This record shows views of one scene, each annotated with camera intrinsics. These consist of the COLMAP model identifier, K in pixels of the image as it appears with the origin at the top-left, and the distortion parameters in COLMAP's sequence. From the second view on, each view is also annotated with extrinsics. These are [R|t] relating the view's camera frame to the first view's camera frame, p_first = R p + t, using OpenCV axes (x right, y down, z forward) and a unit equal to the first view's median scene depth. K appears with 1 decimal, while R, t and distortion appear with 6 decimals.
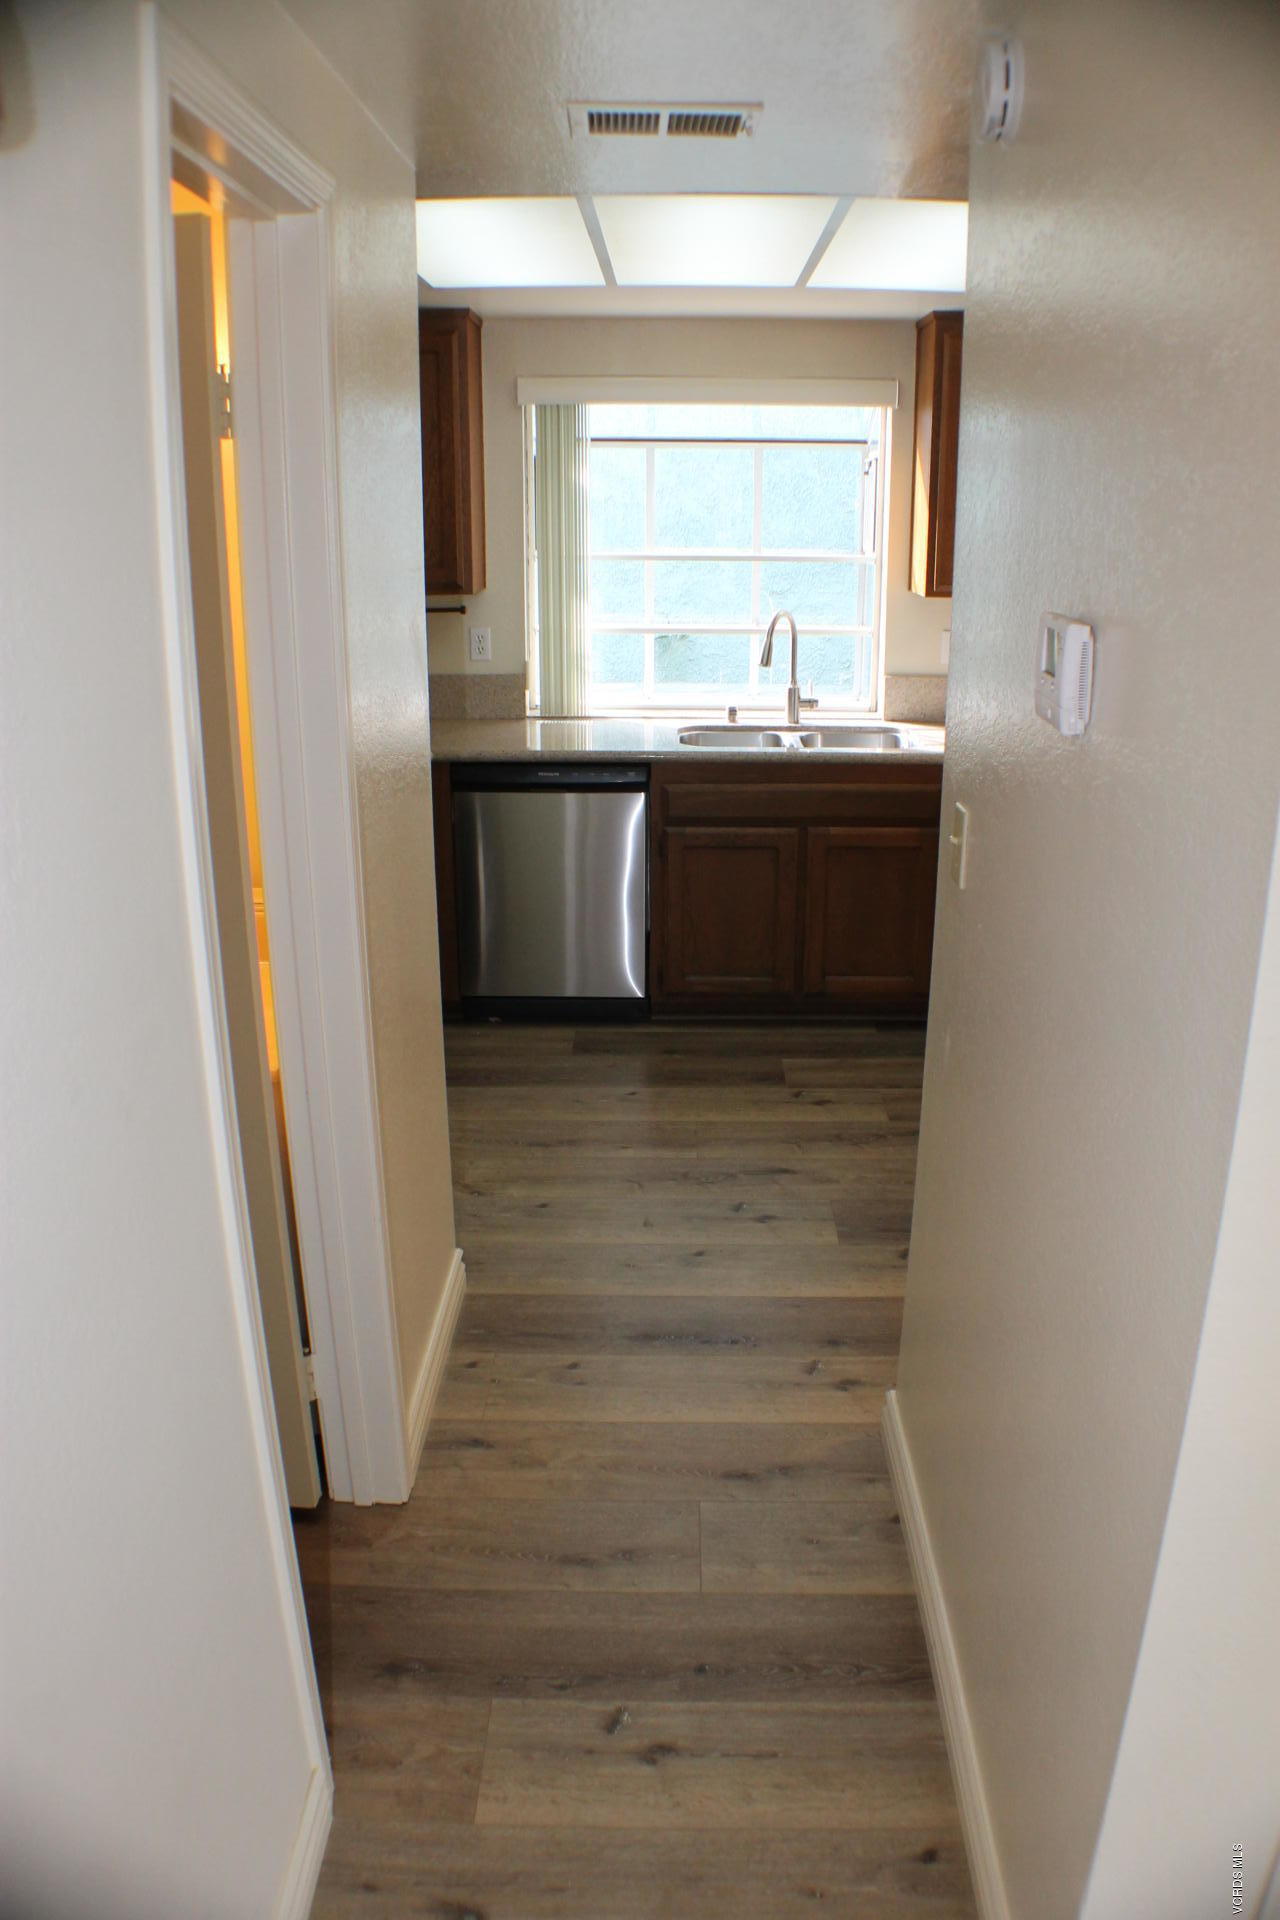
lens RADIAL K [[1428.0, 0, 640.0], [0, 1428.0, 960.0], [0, 0, 1]] dist [-0.204979, 0.071209]
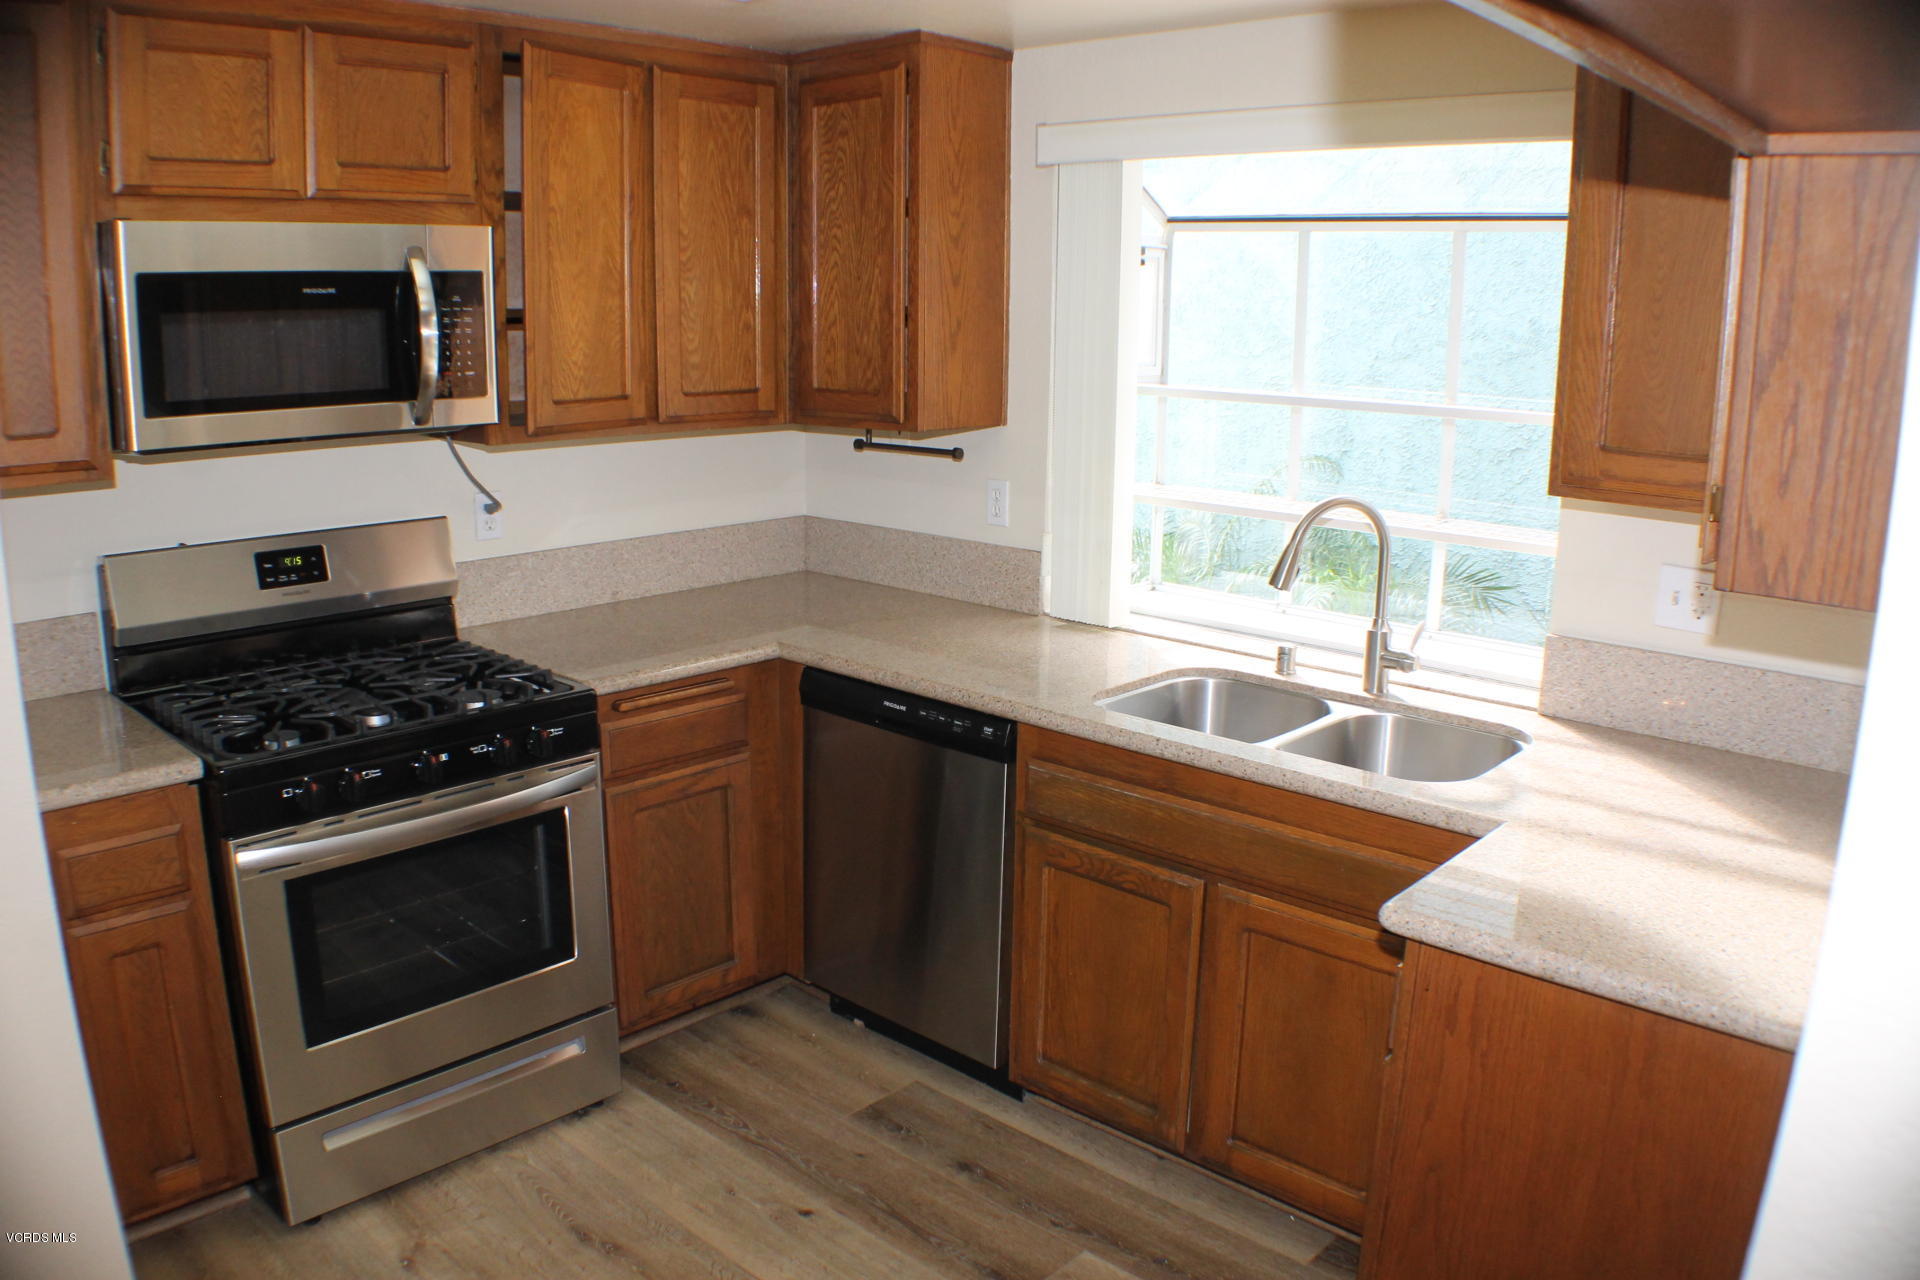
lens RADIAL K [[1428.0, 0, 952.0], [0, 1428.0, 648.7], [0, 0, 1]] dist [-0.204979, 0.071209]
pose [[0.748550, 0.160693, -0.643312, 0.357595], [-0.217513, 0.976013, -0.009296, -0.145679], [0.626387, 0.146887, 0.765548, 0.461411]]
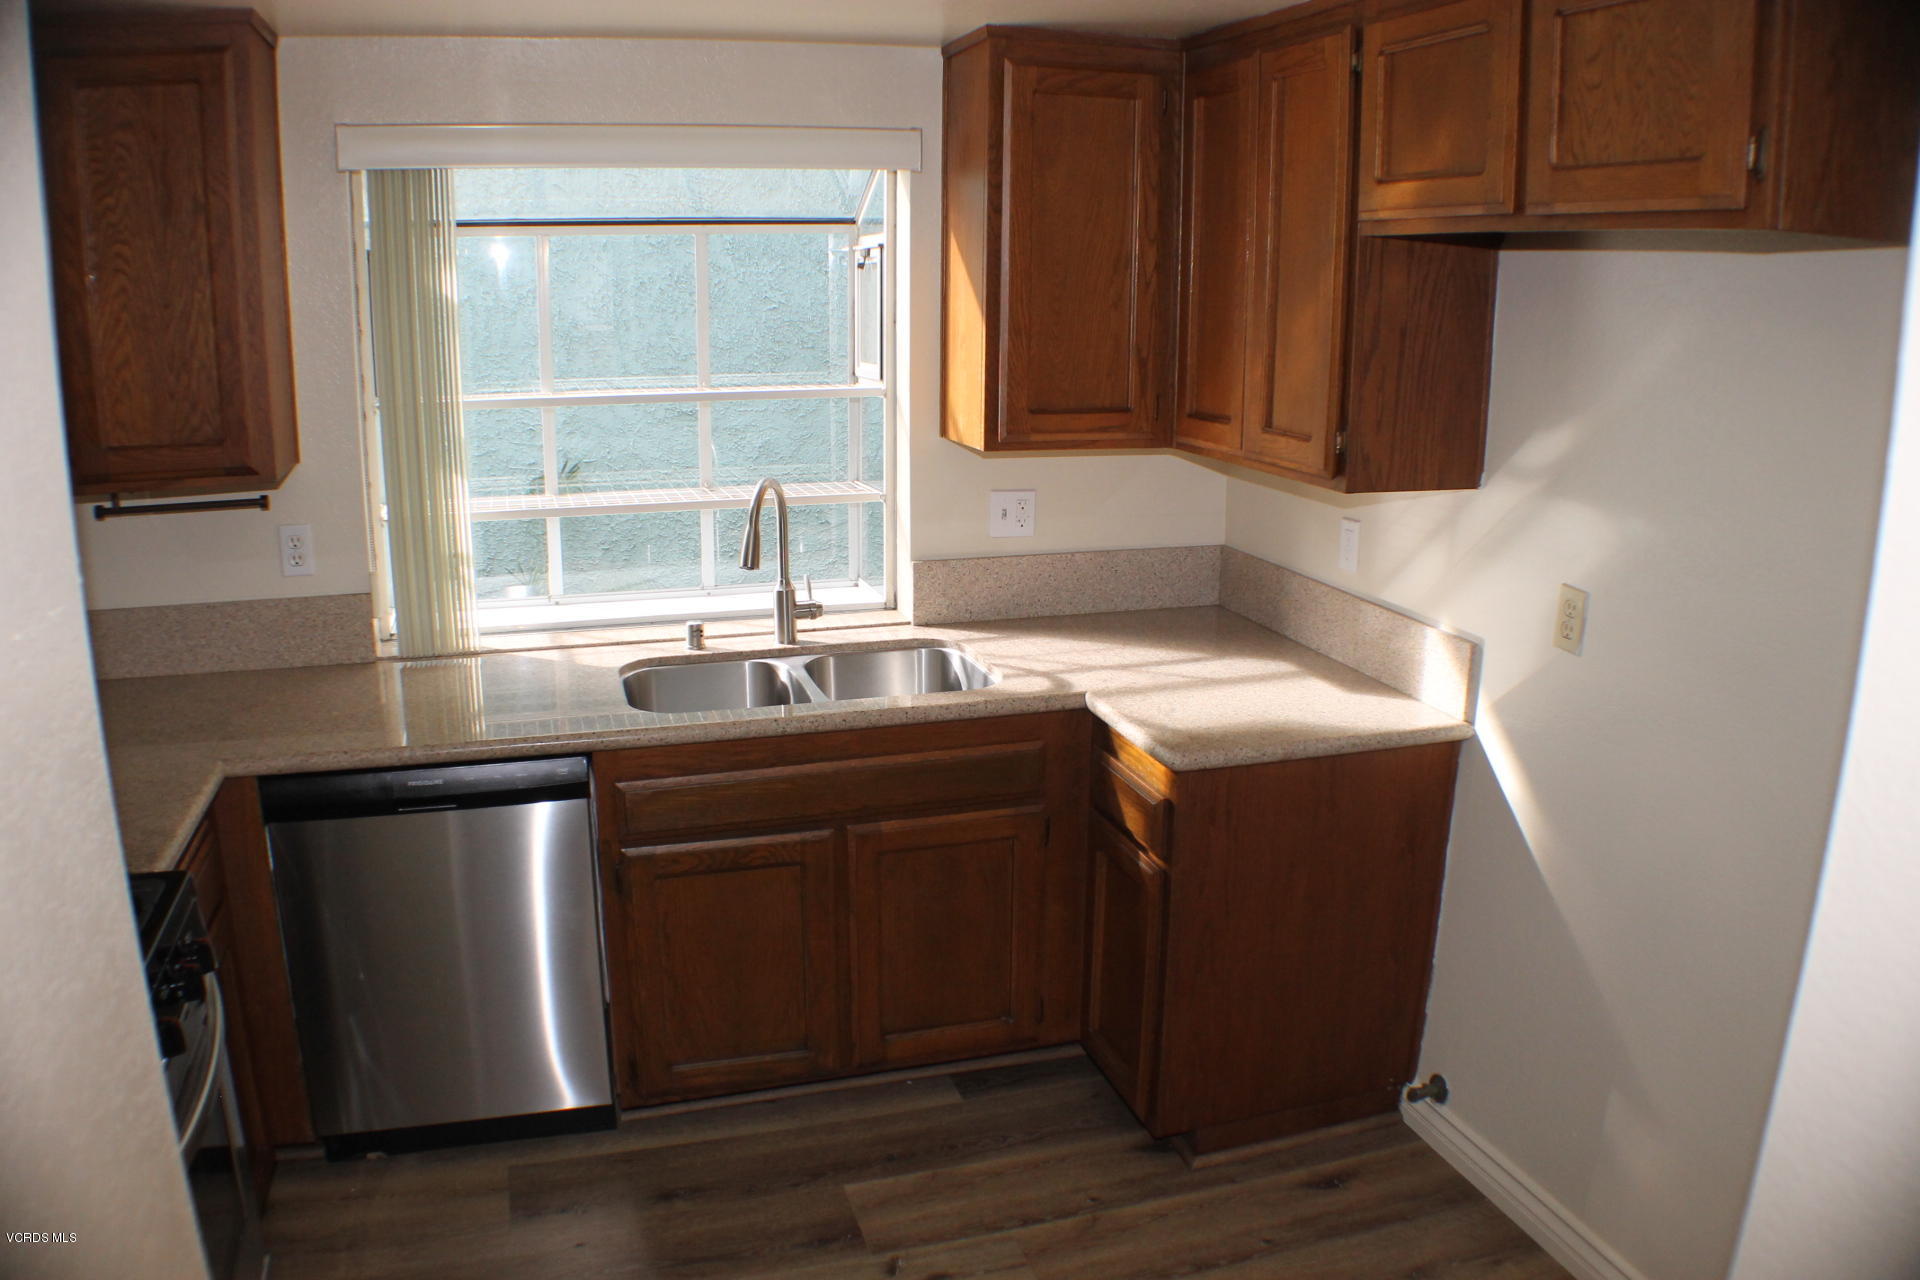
lens RADIAL K [[1428.0, 0, 952.0], [0, 1428.0, 648.7], [0, 0, 1]] dist [-0.204979, 0.071209]
pose [[0.948255, -0.073573, 0.308868, -0.027666], [0.091880, 0.994747, -0.045131, -0.130450], [-0.303925, 0.071175, 0.950033, 0.345889]]
